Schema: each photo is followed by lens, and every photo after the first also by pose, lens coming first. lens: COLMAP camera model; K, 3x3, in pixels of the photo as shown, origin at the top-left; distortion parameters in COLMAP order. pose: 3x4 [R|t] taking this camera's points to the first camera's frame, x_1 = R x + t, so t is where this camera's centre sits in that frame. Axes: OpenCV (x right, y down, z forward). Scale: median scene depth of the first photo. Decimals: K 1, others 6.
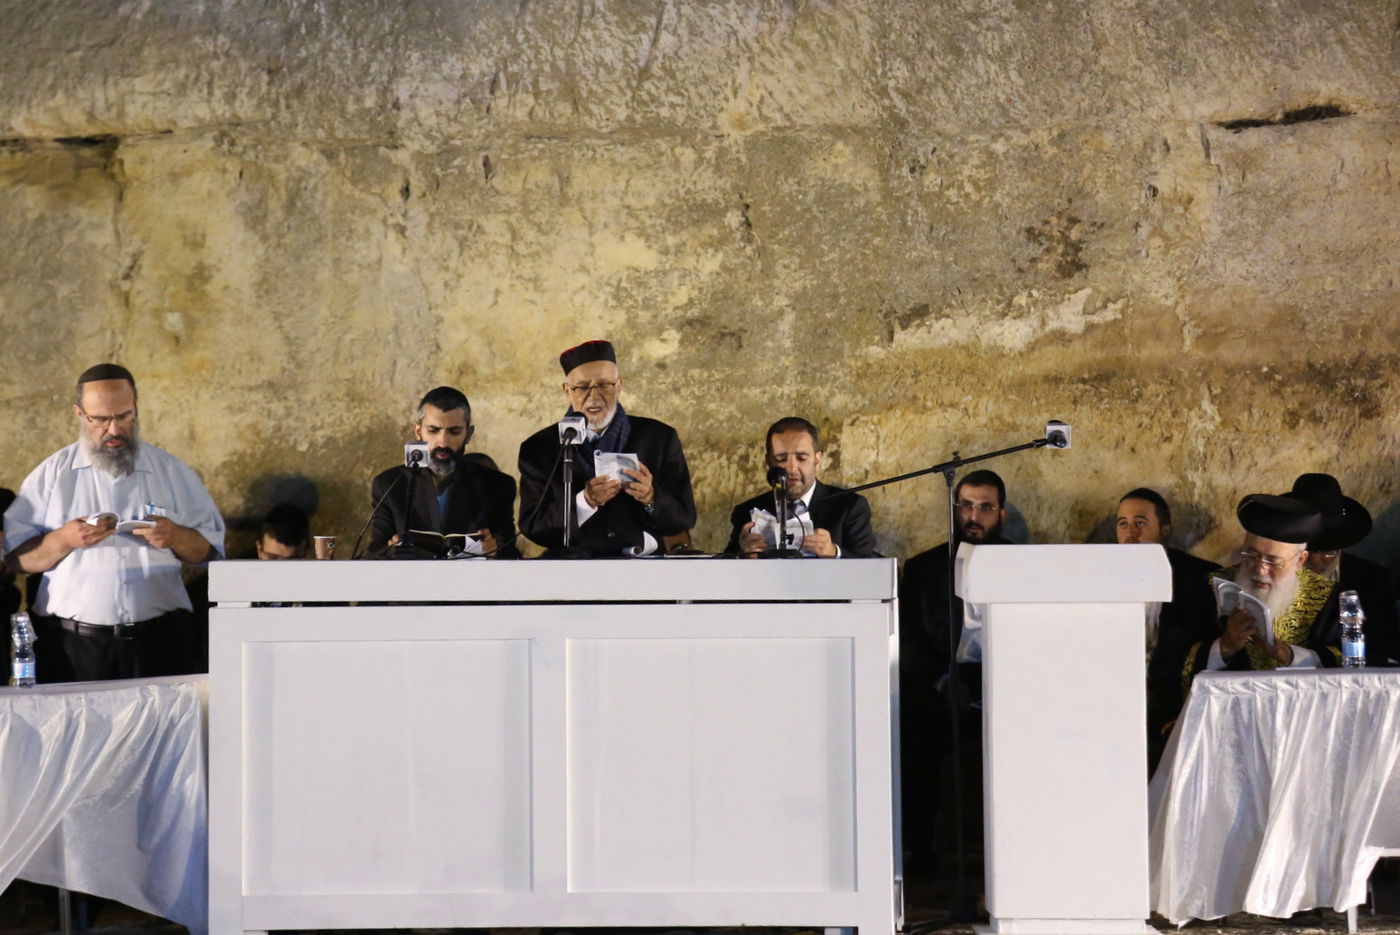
lens RADIAL K [[9453.7, 0, 671.4], [0, 9453.7, 408.3], [0, 0, 1]] dist [1.767727, 0.000000]
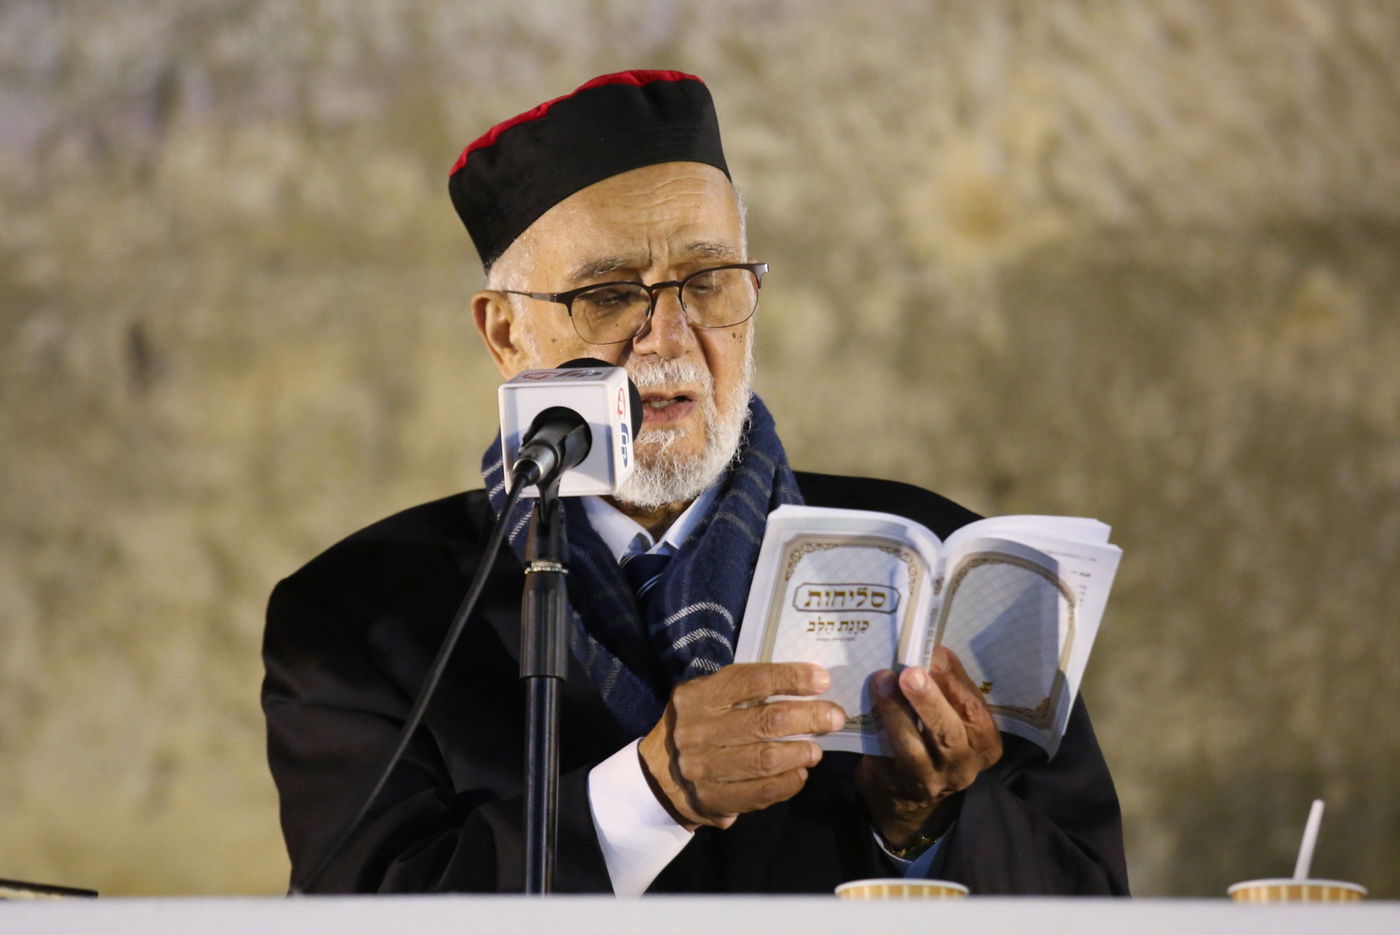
lens RADIAL K [[9453.7, 0, 690.3], [0, 9453.7, 463.2], [0, 0, 1]] dist [1.767727, 0.000000]
pose [[0.999178, 0.011509, 0.038865, -0.013704], [-0.003537, 0.979943, -0.199246, 0.038071], [-0.040378, 0.198945, 0.979178, 0.706319]]
